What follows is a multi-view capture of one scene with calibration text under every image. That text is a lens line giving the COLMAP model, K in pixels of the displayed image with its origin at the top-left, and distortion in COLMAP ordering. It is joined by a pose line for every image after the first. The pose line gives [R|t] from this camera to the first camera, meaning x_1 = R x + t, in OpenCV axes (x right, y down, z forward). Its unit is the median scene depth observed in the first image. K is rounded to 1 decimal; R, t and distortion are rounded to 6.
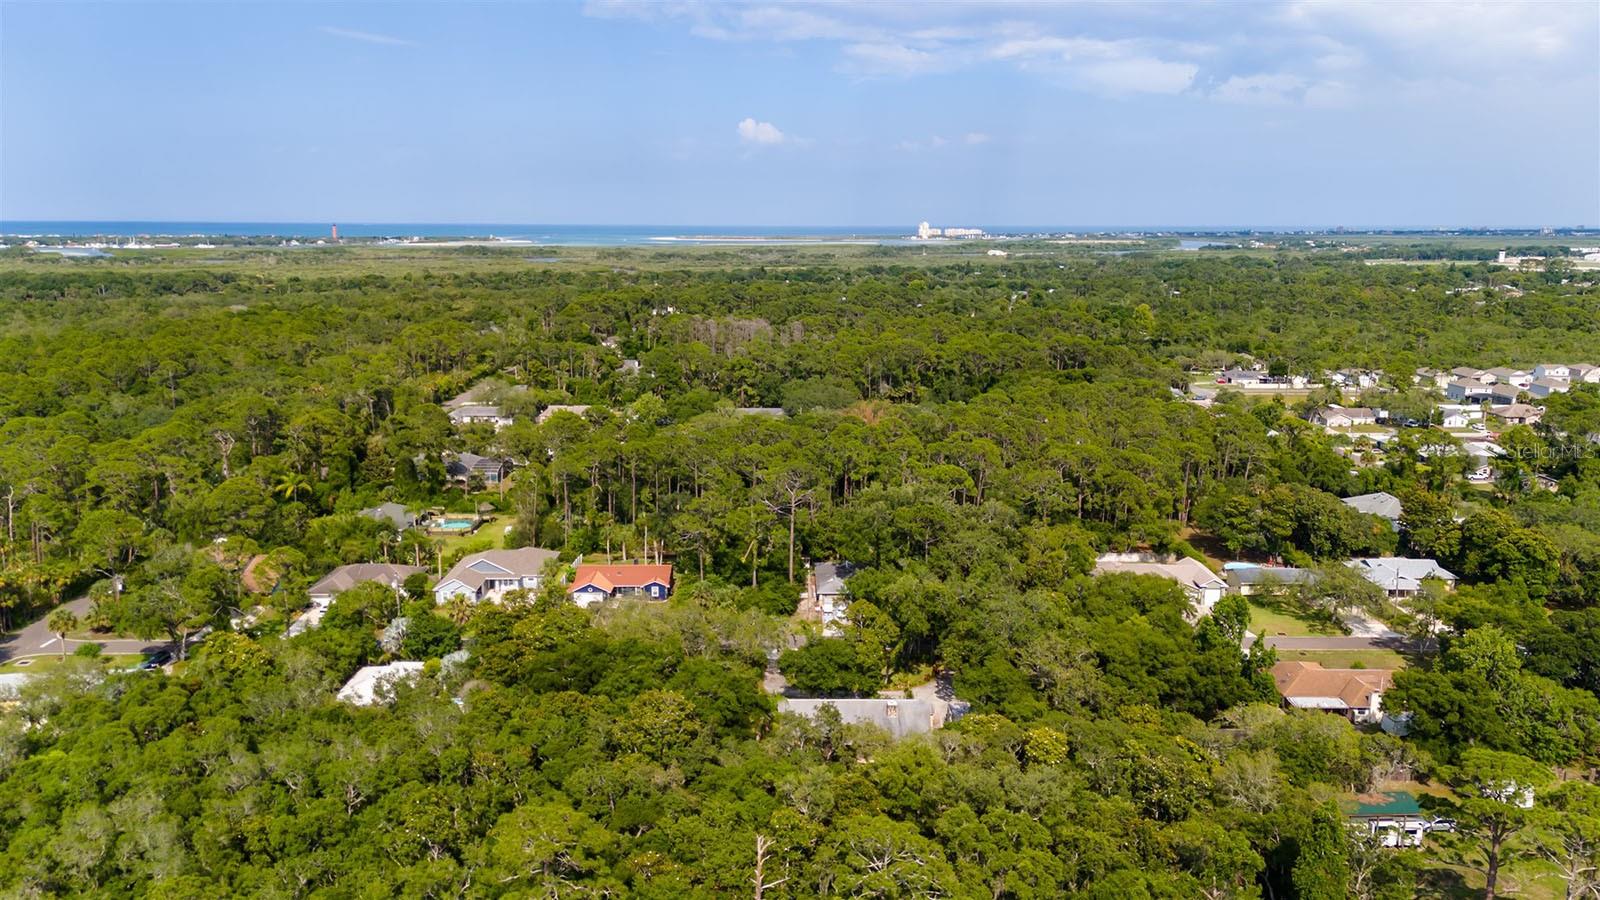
lens RADIAL K [[1181.5, 0, 800.0], [0, 1181.5, 450.0], [0, 0, 1]] dist [0.082069, -0.069973]
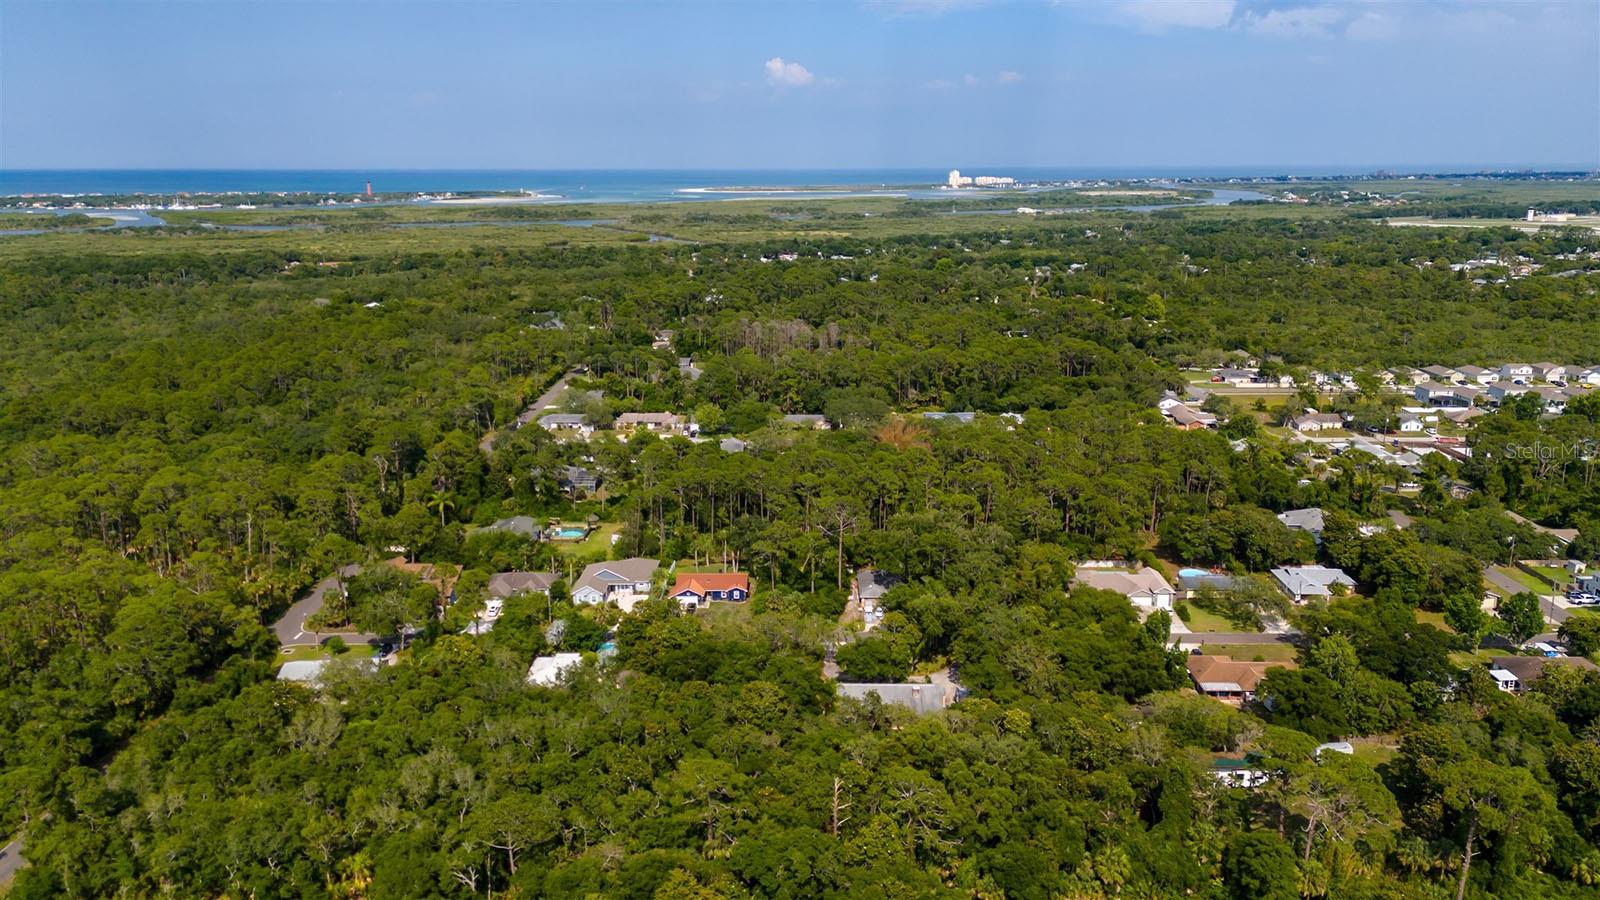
lens RADIAL K [[1222.9, 0, 800.0], [0, 1222.9, 450.0], [0, 0, 1]] dist [0.110506, -0.133142]
pose [[0.999777, -0.000809, -0.021083, -0.022730], [0.001905, 0.998644, 0.052018, -0.109888], [0.021012, -0.052047, 0.998424, -0.342342]]
